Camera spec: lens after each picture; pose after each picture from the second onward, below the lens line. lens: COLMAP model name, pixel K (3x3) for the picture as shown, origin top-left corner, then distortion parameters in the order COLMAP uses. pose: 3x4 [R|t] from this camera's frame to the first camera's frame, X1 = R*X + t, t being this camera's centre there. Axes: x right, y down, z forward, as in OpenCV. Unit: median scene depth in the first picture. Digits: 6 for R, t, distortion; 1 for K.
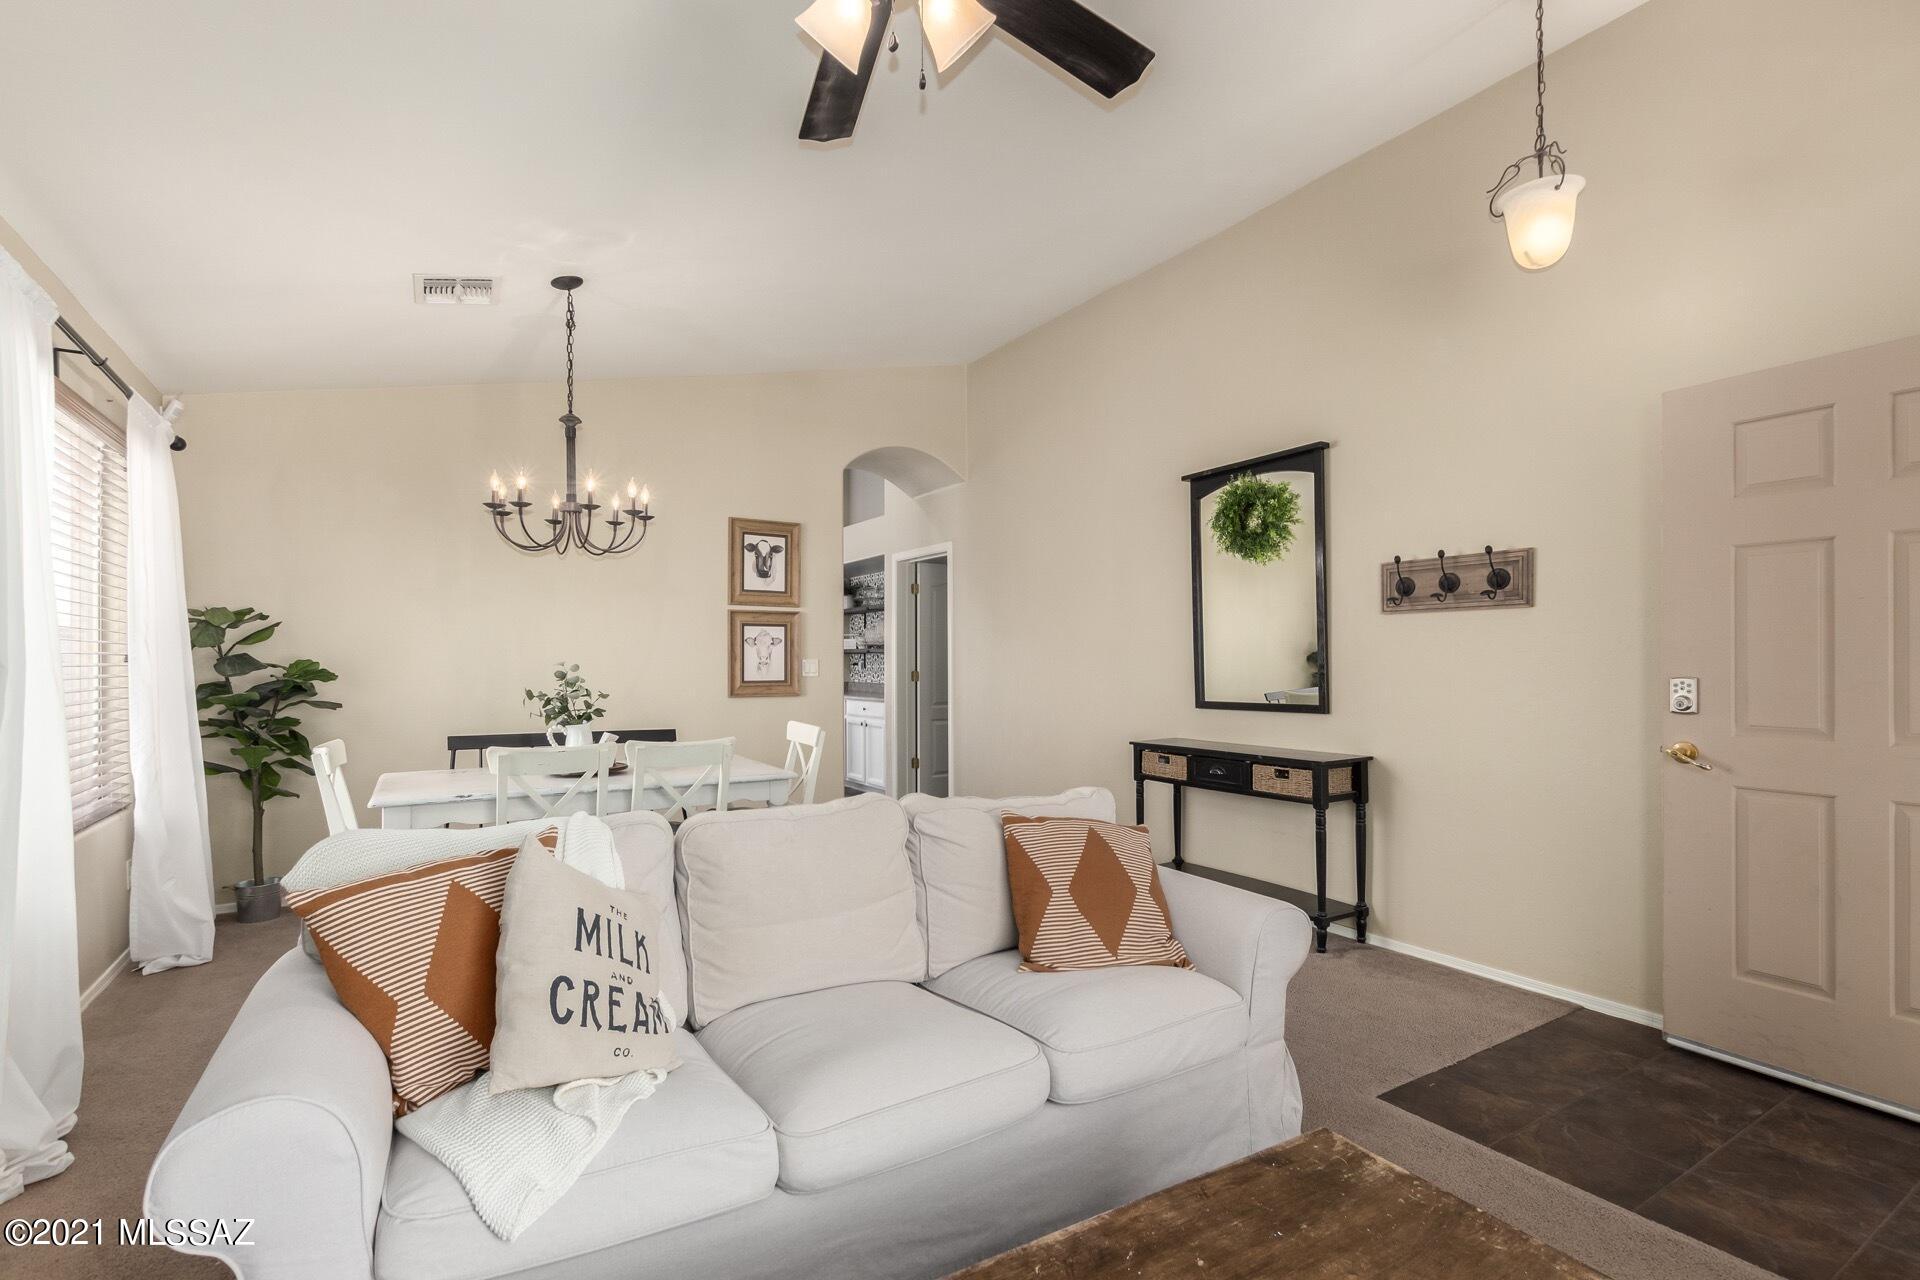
lens RADIAL K [[880.2, 0, 947.9], [0, 880.2, 659.5], [0, 0, 1]] dist [0.003570, -0.001029]
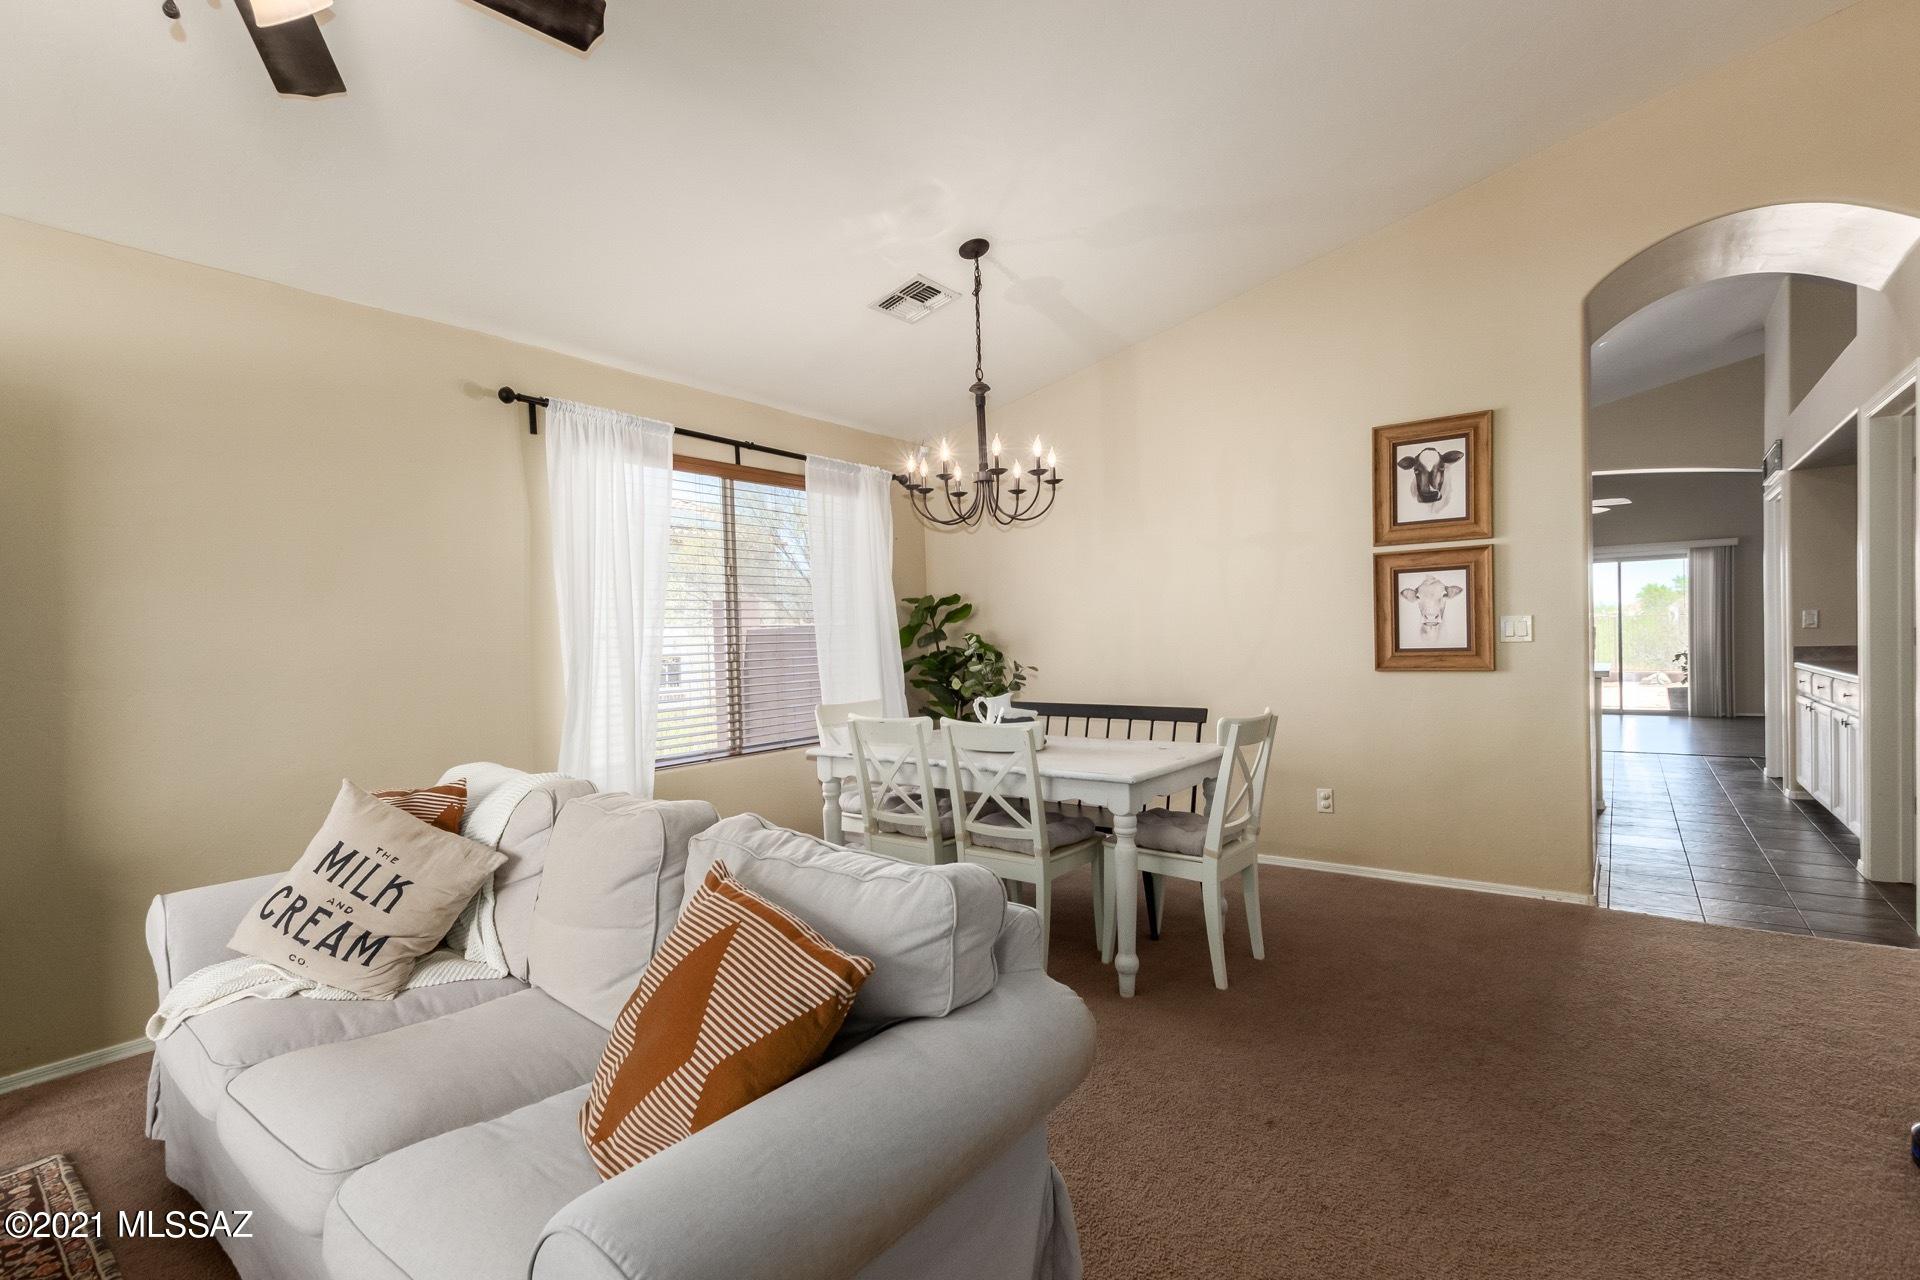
lens RADIAL K [[880.2, 0, 947.9], [0, 880.2, 659.5], [0, 0, 1]] dist [0.003570, -0.001029]
pose [[0.366151, 0.016589, -0.930408, 0.311482], [0.028998, 0.999152, 0.029226, 0.001027], [0.930104, -0.037681, 0.365359, 0.386101]]
